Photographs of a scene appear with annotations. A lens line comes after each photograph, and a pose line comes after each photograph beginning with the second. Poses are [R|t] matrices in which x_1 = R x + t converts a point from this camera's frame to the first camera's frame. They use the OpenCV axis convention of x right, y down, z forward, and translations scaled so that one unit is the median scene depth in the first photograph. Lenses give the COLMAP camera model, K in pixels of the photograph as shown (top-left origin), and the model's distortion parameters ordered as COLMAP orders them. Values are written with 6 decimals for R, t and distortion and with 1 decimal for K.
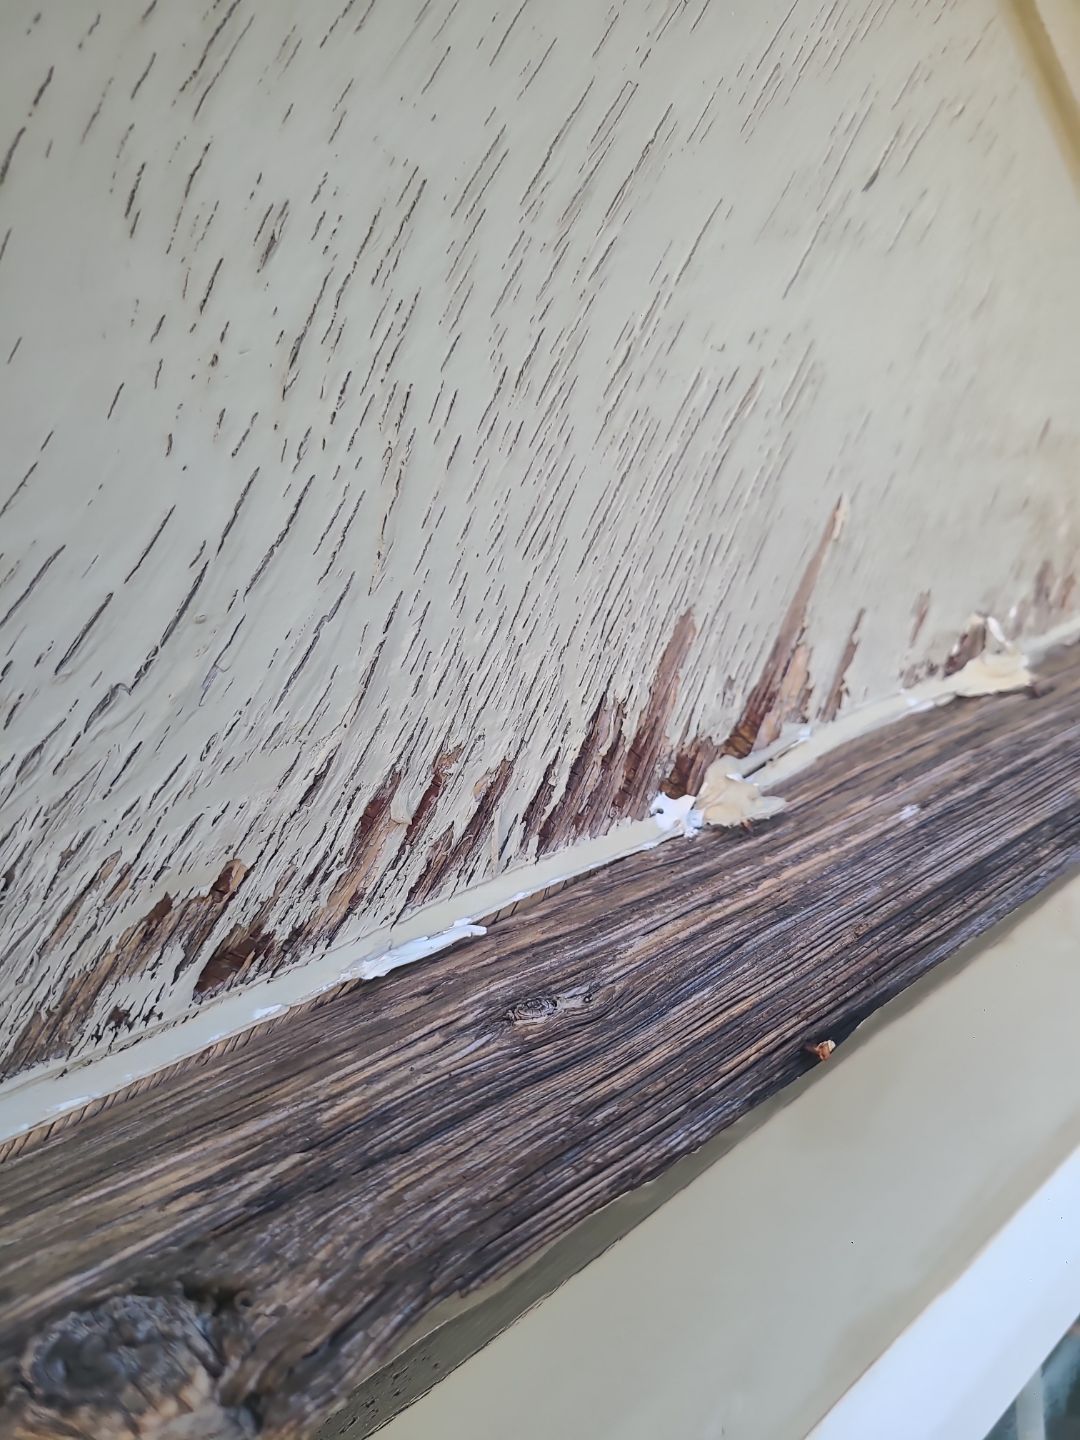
lens RADIAL K [[1094.7, 0, 546.1], [0, 1094.7, 718.5], [0, 0, 1]] dist [0.005597, -0.011488]
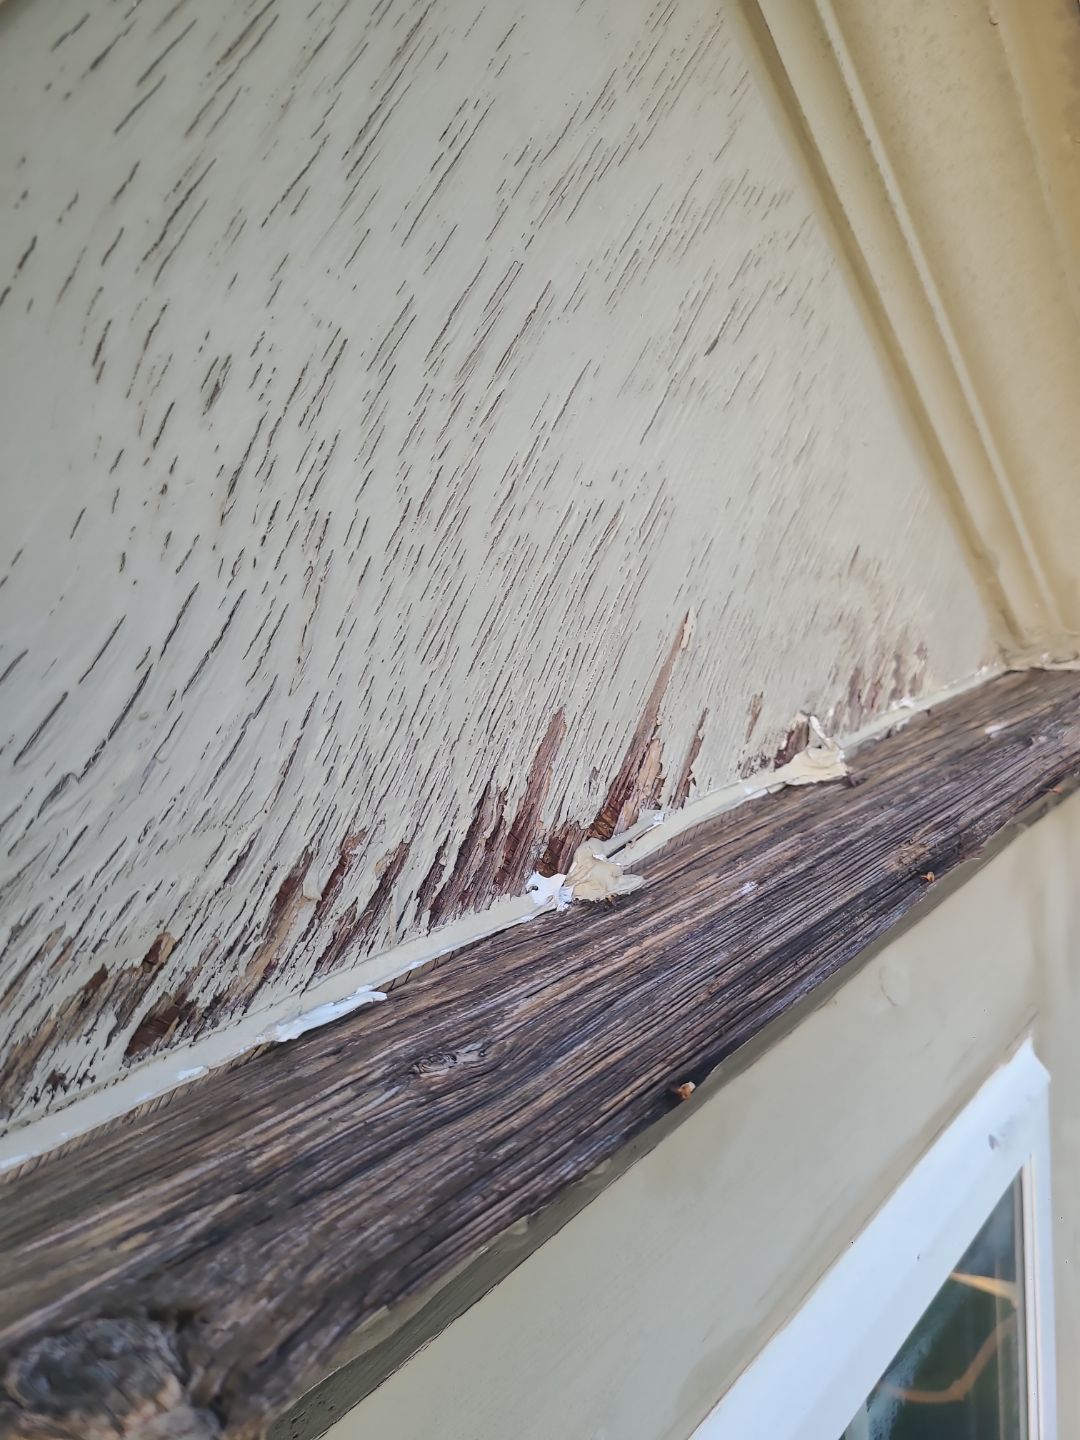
lens RADIAL K [[1094.7, 0, 537.2], [0, 1094.7, 724.4], [0, 0, 1]] dist [0.005597, -0.011488]
pose [[0.989664, 0.015975, 0.142513, -0.073965], [-0.006305, 0.997662, -0.068051, -0.008085], [-0.143267, 0.066449, 0.987451, -0.156113]]
